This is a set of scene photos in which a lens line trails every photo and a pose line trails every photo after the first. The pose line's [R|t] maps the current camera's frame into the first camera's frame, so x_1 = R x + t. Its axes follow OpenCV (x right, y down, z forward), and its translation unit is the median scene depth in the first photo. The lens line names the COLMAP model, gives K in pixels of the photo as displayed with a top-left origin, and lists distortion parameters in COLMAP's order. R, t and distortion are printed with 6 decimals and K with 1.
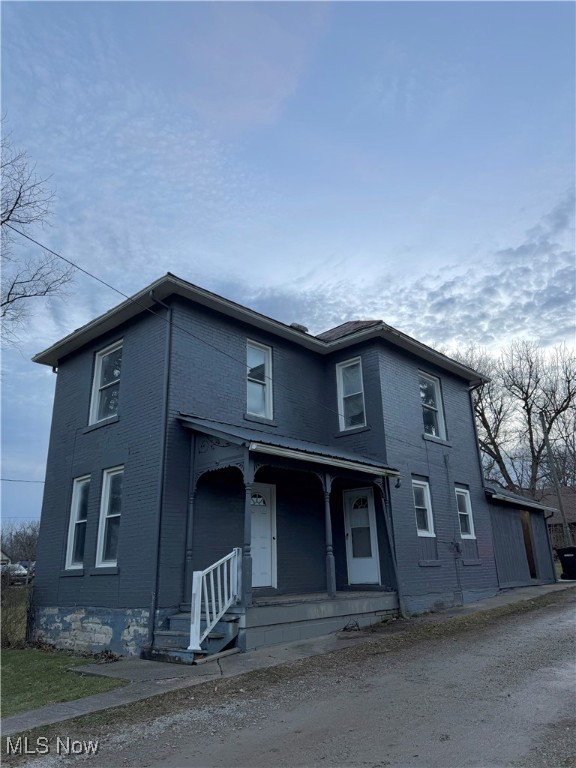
lens RADIAL K [[545.0, 0, 288.0], [0, 545.0, 384.0], [0, 0, 1]] dist [0.113197, -0.192426]
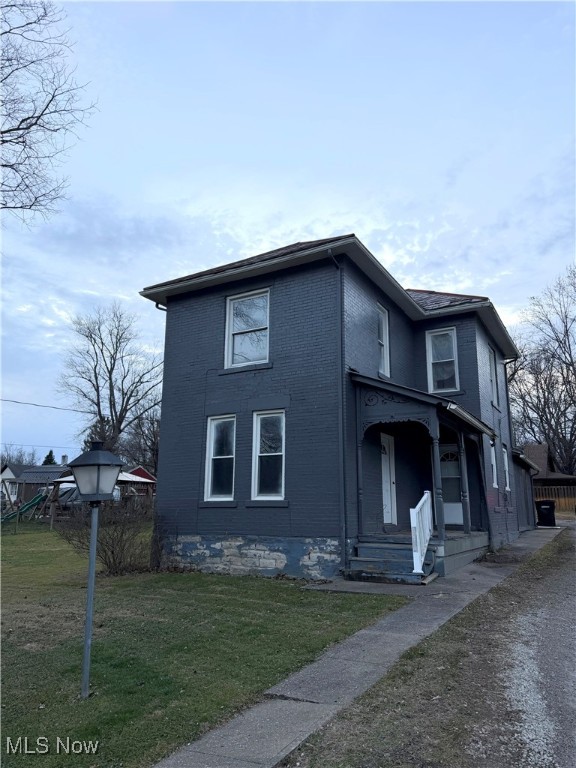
lens RADIAL K [[544.8, 0, 288.0], [0, 544.8, 384.0], [0, 0, 1]] dist [0.059060, -0.000541]
pose [[0.973288, 0.086110, 0.212826, -0.534064], [-0.106388, 0.990623, 0.085721, 0.005625], [-0.203448, -0.106074, 0.973323, -0.034770]]
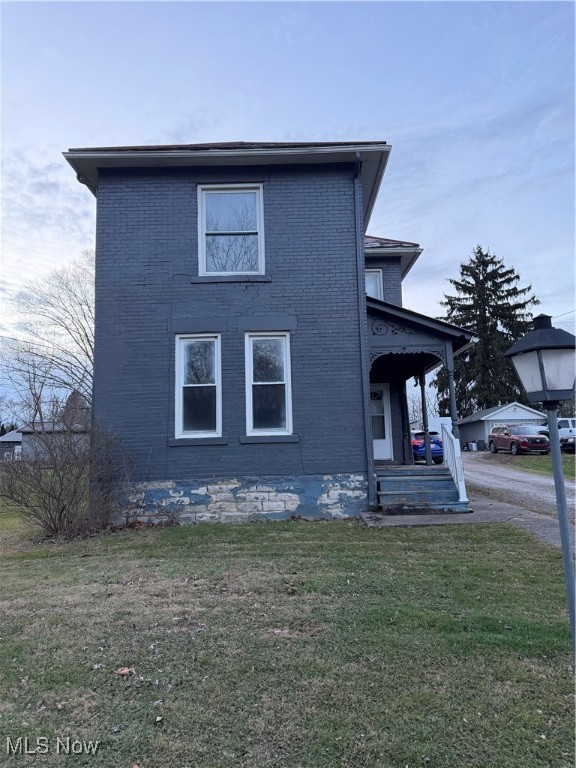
lens RADIAL K [[545.0, 0, 288.0], [0, 545.0, 384.0], [0, 0, 1]] dist [0.113197, -0.192426]
pose [[0.728435, 0.106023, 0.676862, -0.934143], [-0.217027, 0.972784, 0.081187, 0.162014], [-0.649832, -0.206037, 0.731619, 0.316114]]
